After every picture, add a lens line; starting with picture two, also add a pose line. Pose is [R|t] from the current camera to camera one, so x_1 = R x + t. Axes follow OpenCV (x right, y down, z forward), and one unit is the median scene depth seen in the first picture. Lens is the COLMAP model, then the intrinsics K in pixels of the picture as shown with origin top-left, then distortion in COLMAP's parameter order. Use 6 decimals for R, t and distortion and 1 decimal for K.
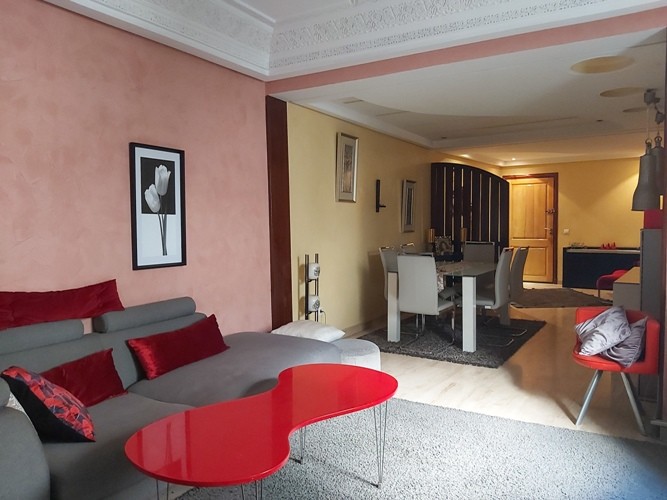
lens RADIAL K [[500.6, 0, 336.9], [0, 500.6, 245.3], [0, 0, 1]] dist [0.101705, -0.216821]
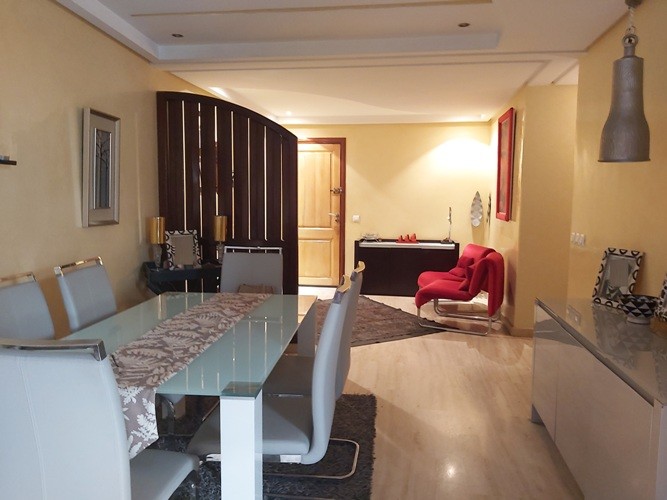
lens RADIAL K [[500.6, 0, 336.9], [0, 500.6, 245.3], [0, 0, 1]] dist [0.101705, -0.216821]
pose [[0.888816, -0.023252, 0.457674, 0.107740], [0.003556, 0.999032, 0.043850, -0.024323], [-0.458250, -0.037347, 0.888038, 0.431314]]
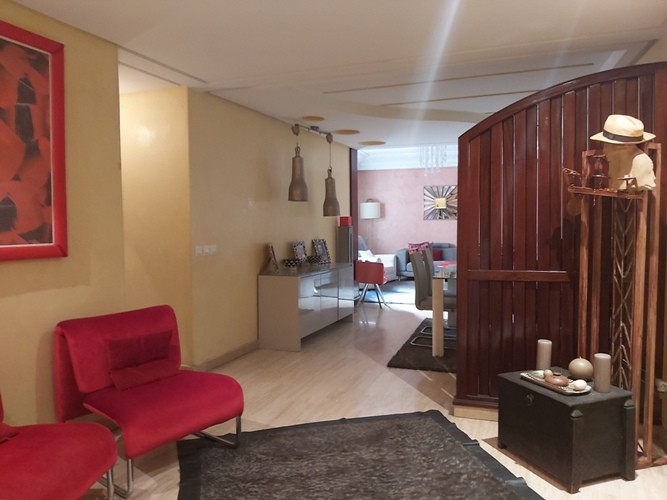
lens RADIAL K [[500.6, 0, 336.9], [0, 500.6, 245.3], [0, 0, 1]] dist [0.101705, -0.216821]
pose [[-0.967929, 0.029715, -0.249460, 0.523267], [0.006364, 0.995562, 0.093894, -0.064546], [0.251142, 0.089296, -0.963822, 1.315083]]
